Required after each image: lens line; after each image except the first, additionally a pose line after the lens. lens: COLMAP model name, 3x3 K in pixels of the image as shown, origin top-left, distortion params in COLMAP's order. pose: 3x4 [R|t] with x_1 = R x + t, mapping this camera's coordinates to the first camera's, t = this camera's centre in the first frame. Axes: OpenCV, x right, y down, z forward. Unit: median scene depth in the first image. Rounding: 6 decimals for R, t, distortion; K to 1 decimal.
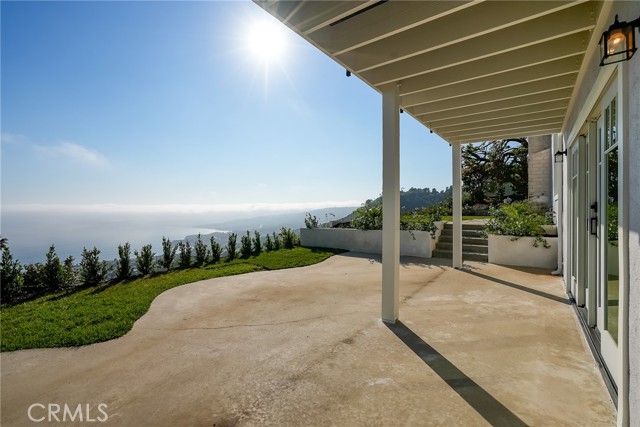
lens RADIAL K [[300.1, 0, 316.4], [0, 300.1, 210.1], [0, 0, 1]] dist [-0.043109, 0.018737]
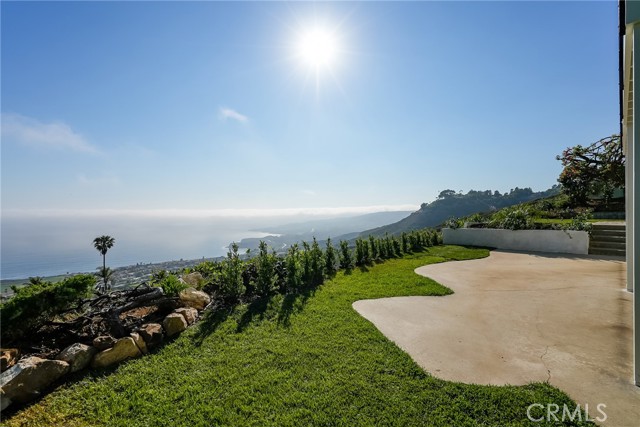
lens RADIAL K [[300.1, 0, 316.3], [0, 300.1, 213.1], [0, 0, 1]] dist [-0.043109, 0.018737]
pose [[0.986146, -0.002859, -0.165856, -0.385186], [0.002155, 0.999988, -0.004423, 0.005549], [0.165866, 0.004004, 0.986140, -0.226863]]
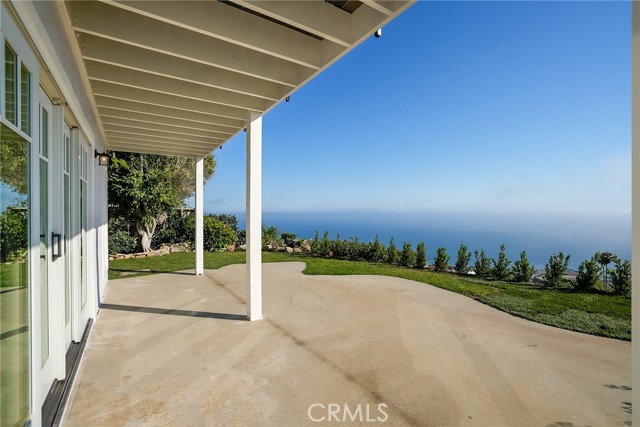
lens RADIAL K [[300.1, 0, 323.0], [0, 300.1, 214.5], [0, 0, 1]] dist [-0.043109, 0.018737]
pose [[-0.348056, 0.002450, -0.937470, 0.475723], [0.002966, 0.999994, 0.001512, -0.010536], [0.937469, -0.002255, -0.348061, 0.640263]]
